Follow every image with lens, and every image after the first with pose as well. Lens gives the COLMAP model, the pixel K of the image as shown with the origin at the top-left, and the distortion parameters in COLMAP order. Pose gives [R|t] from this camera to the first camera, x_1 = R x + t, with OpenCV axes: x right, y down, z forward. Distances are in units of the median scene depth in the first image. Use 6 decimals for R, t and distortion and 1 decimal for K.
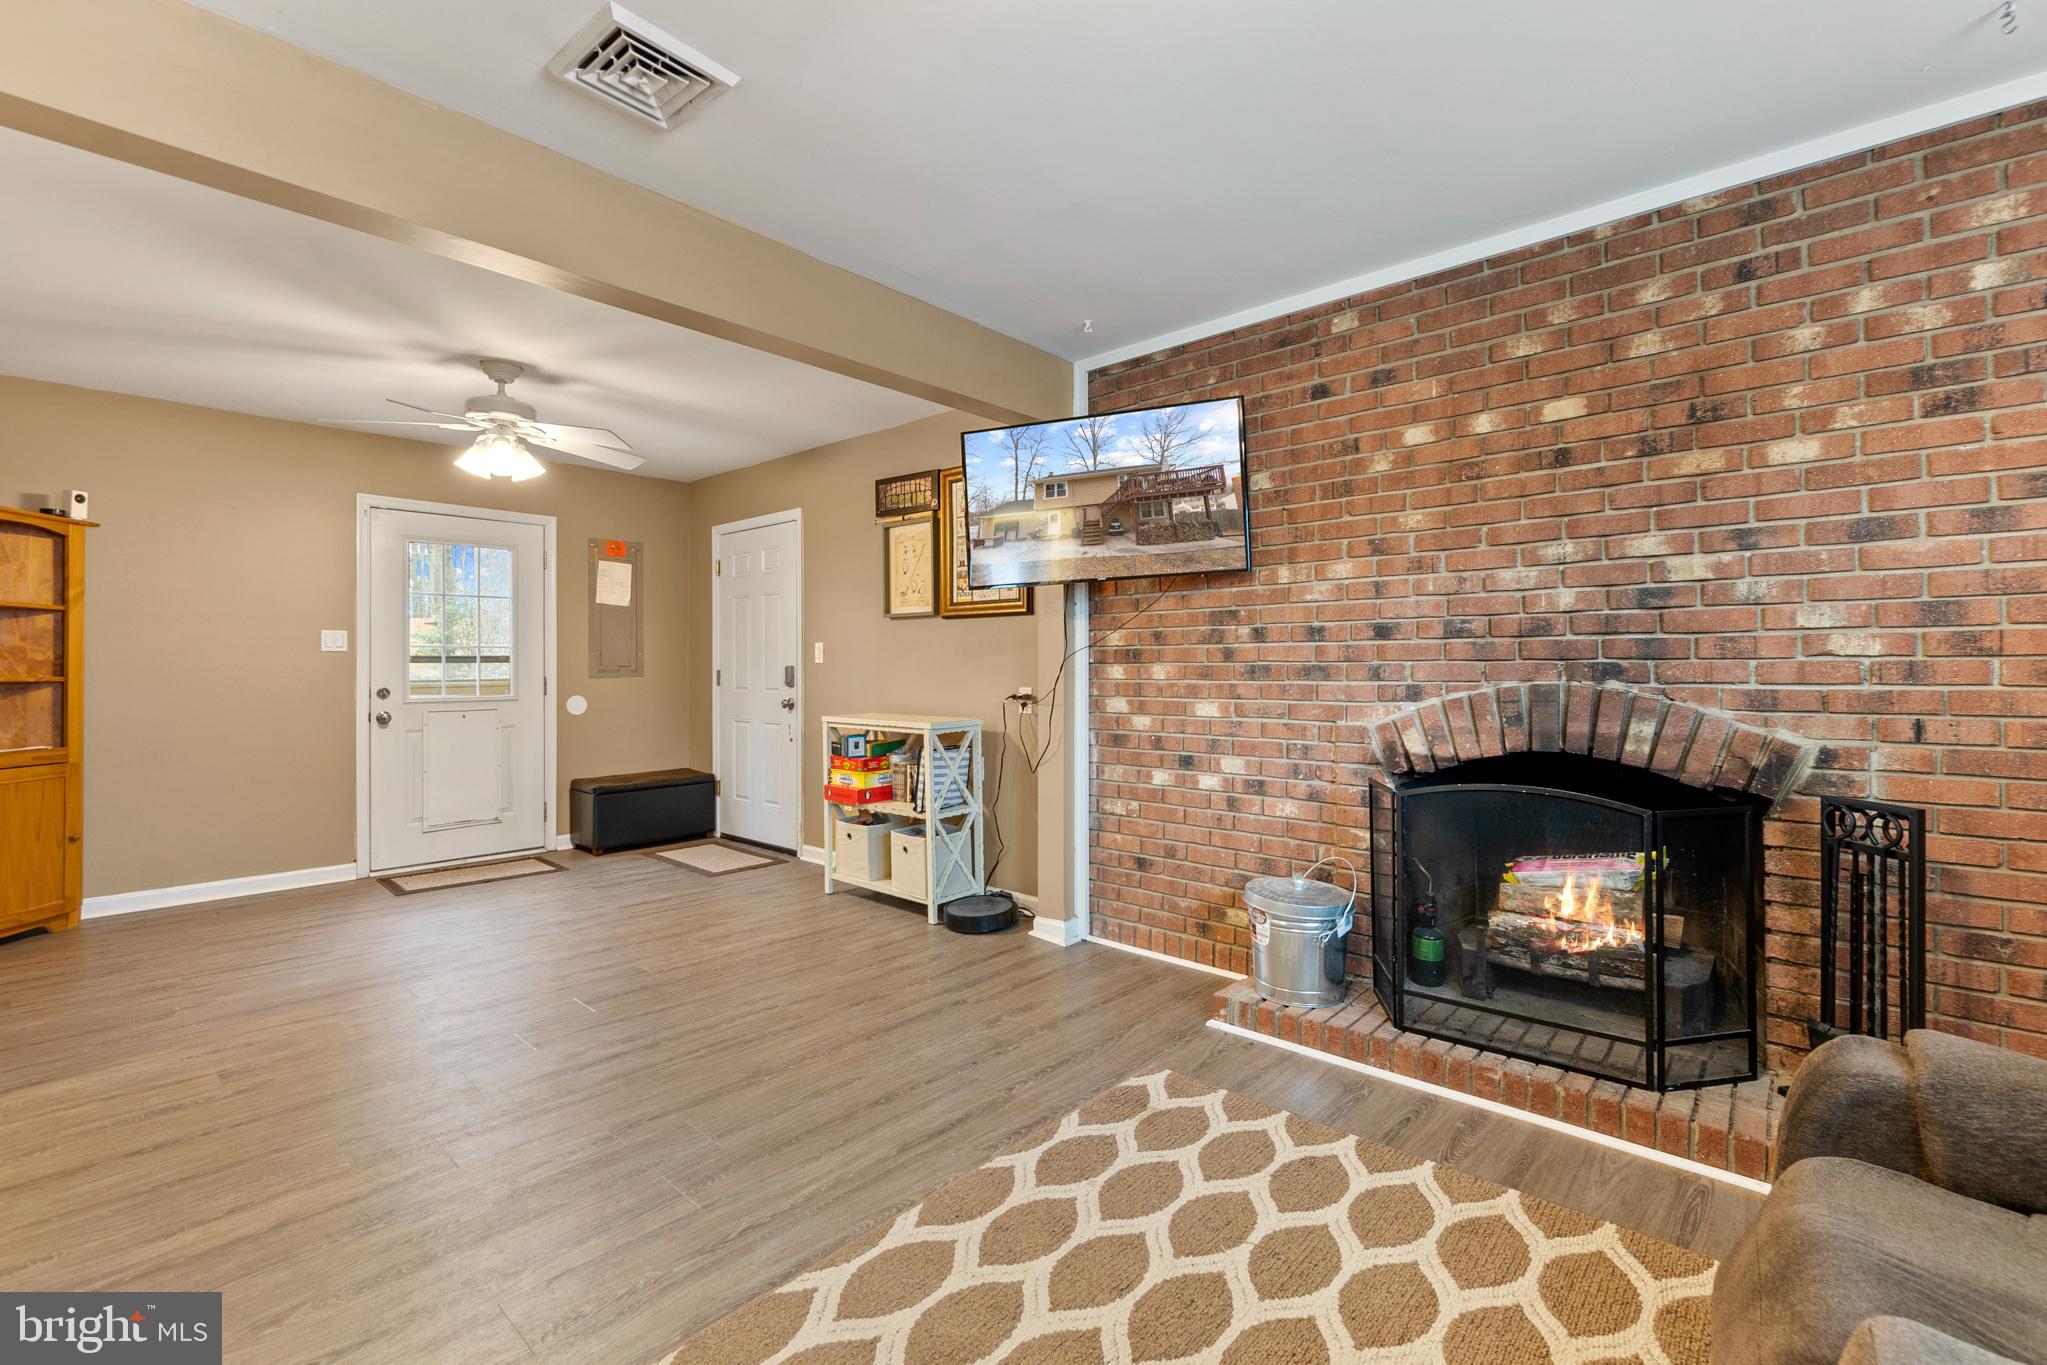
lens RADIAL K [[891.5, 0, 1018.0], [0, 891.5, 662.4], [0, 0, 1]] dist [-0.002749, -0.000267]
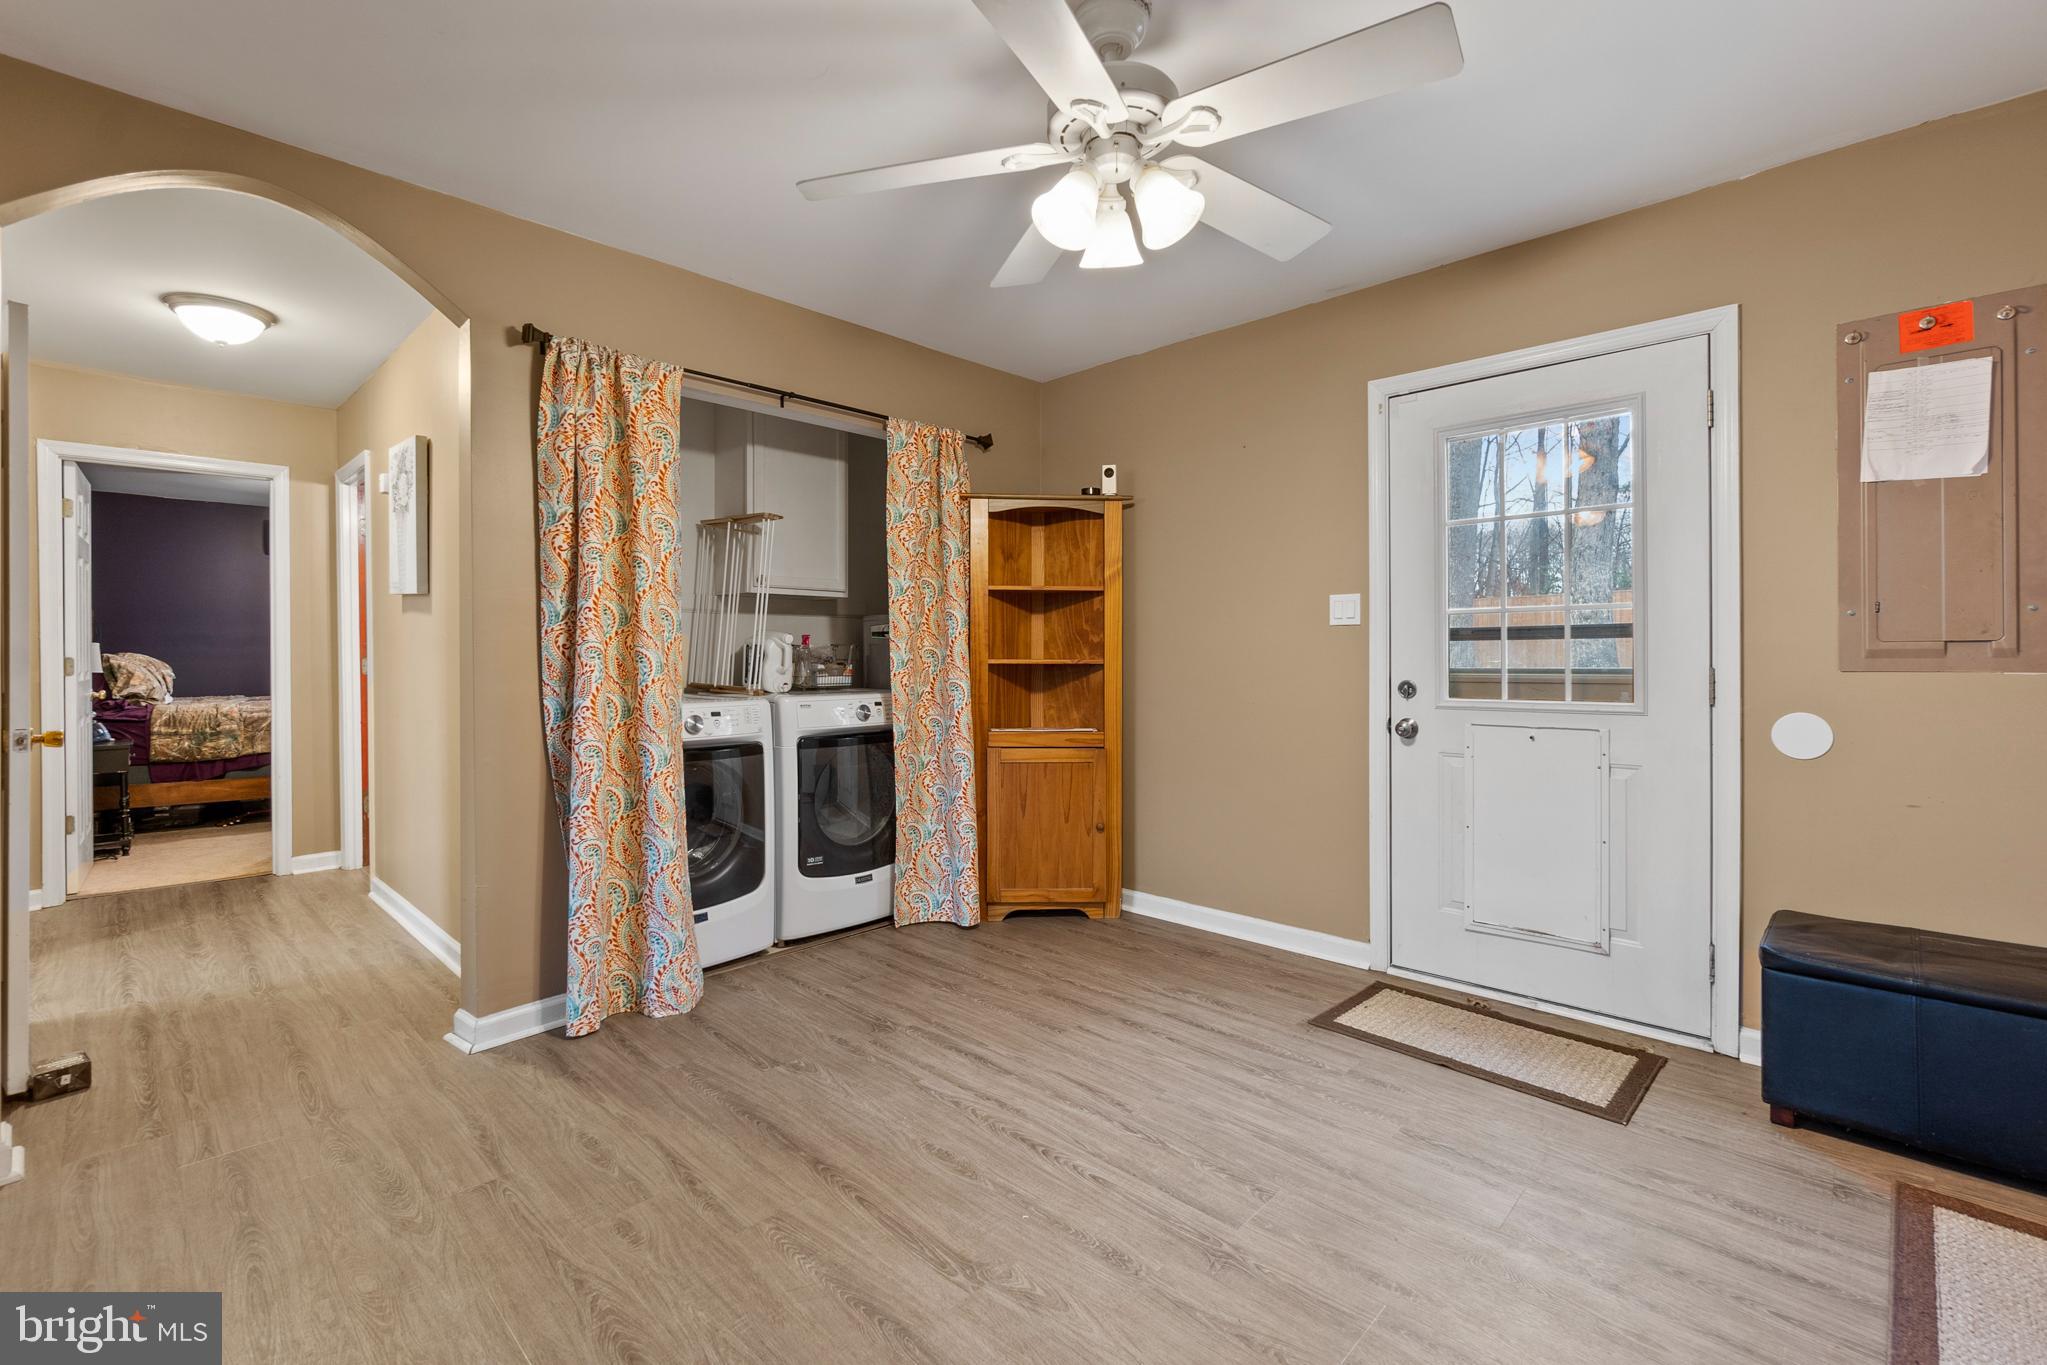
lens RADIAL K [[891.5, 0, 1018.0], [0, 891.5, 662.4], [0, 0, 1]] dist [-0.002749, -0.000267]
pose [[-0.031075, 0.010433, -0.999463, -0.129151], [0.008845, 0.999909, 0.010163, 0.011714], [0.999478, -0.008525, -0.031164, 1.264062]]
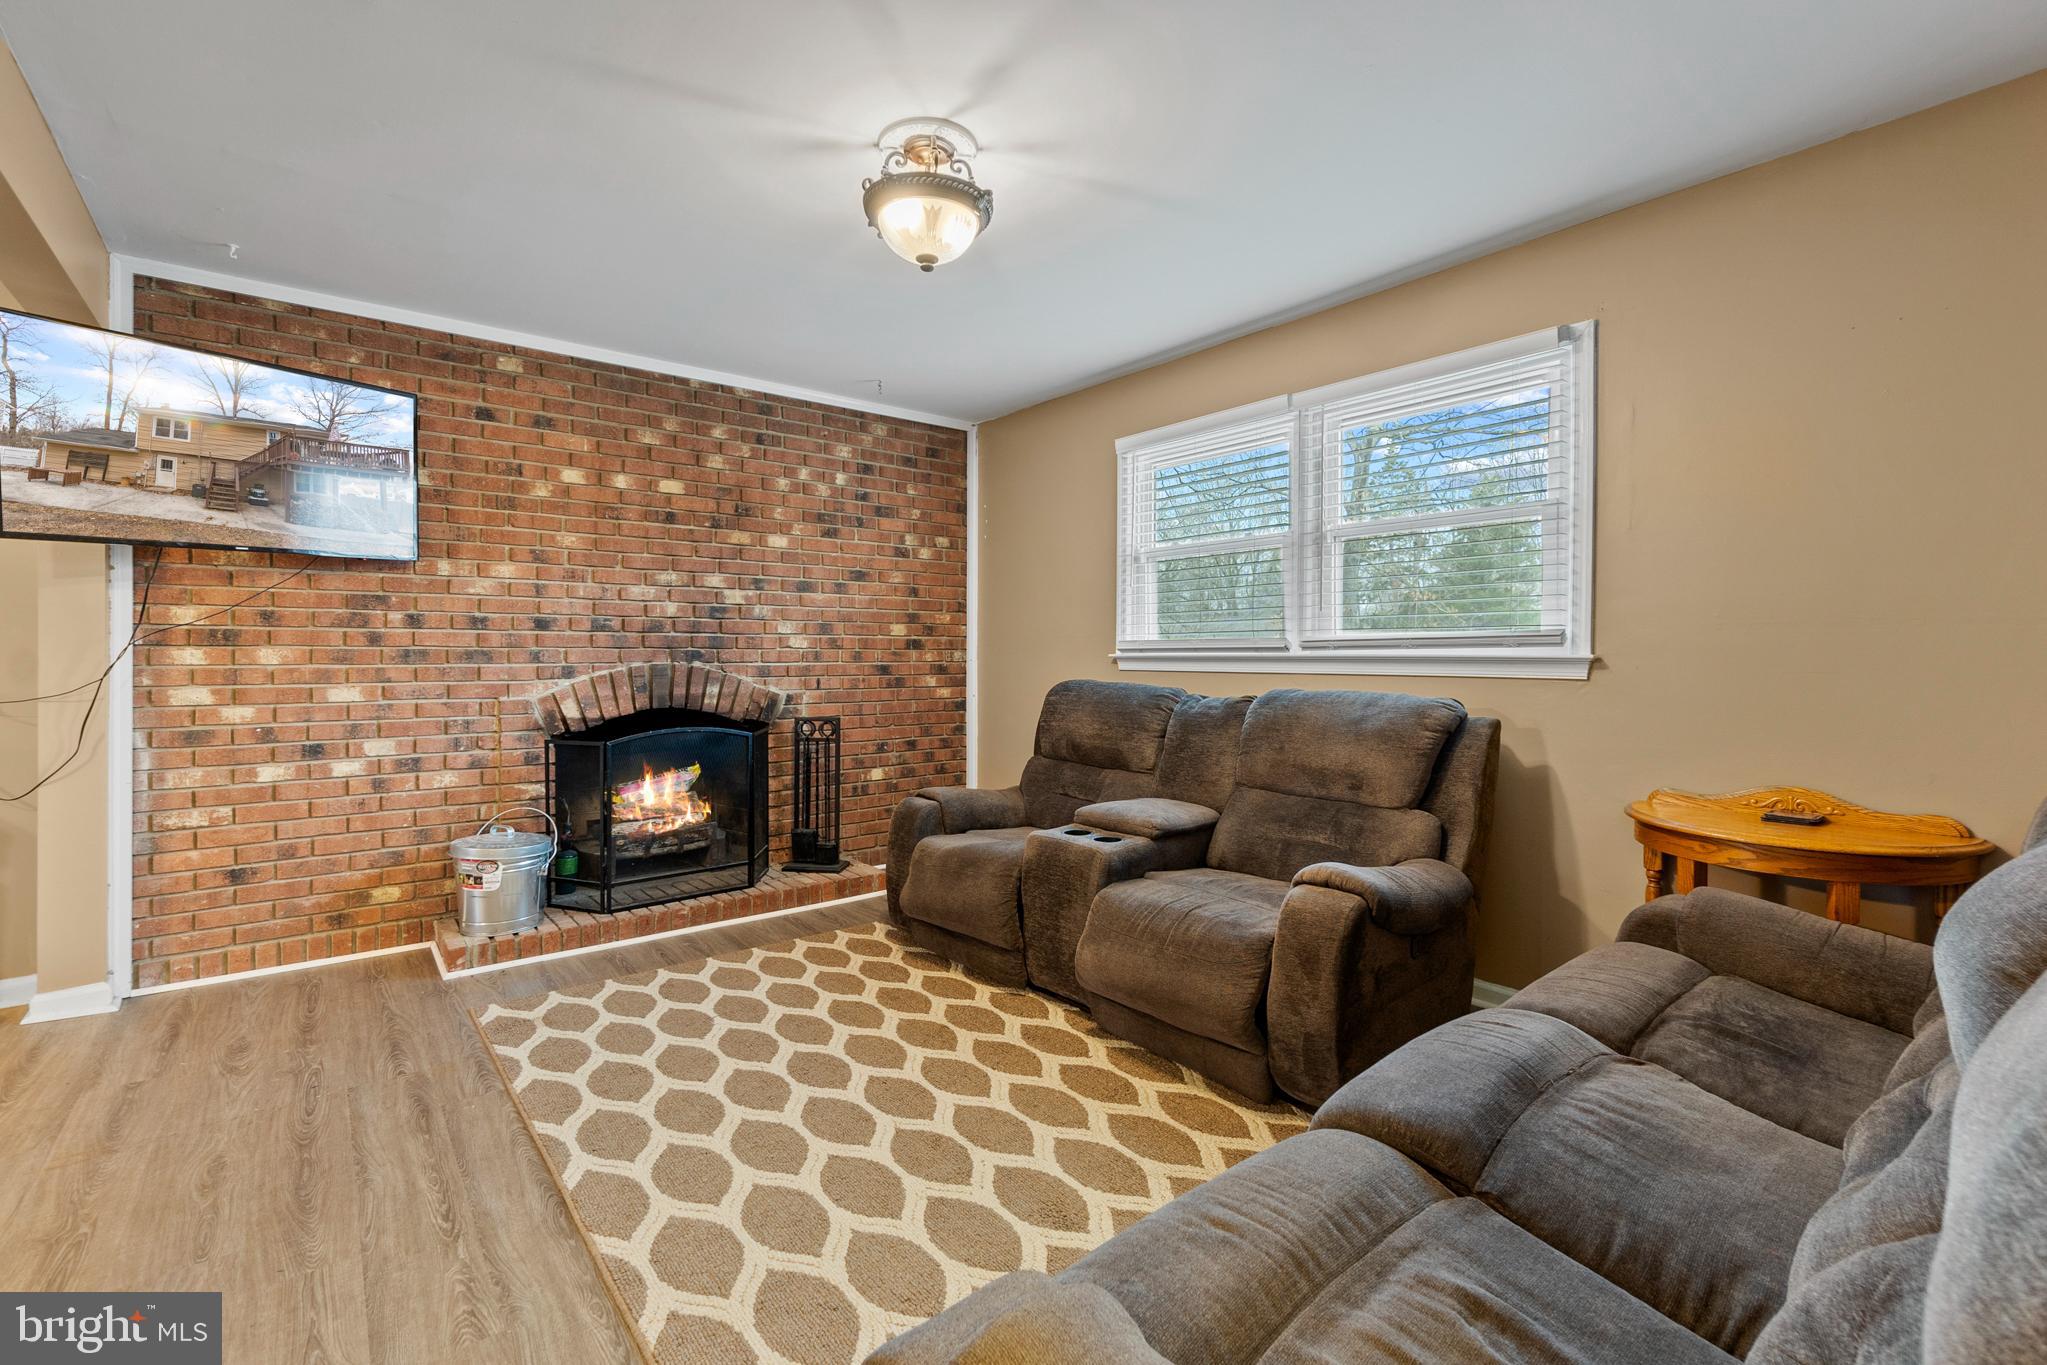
lens RADIAL K [[891.5, 0, 1018.0], [0, 891.5, 662.4], [0, 0, 1]] dist [-0.002749, -0.000267]
pose [[0.158897, -0.007271, 0.987268, -0.732130], [-0.010305, 0.999906, 0.009023, 0.001355], [-0.987241, -0.011607, 0.158808, 0.134929]]
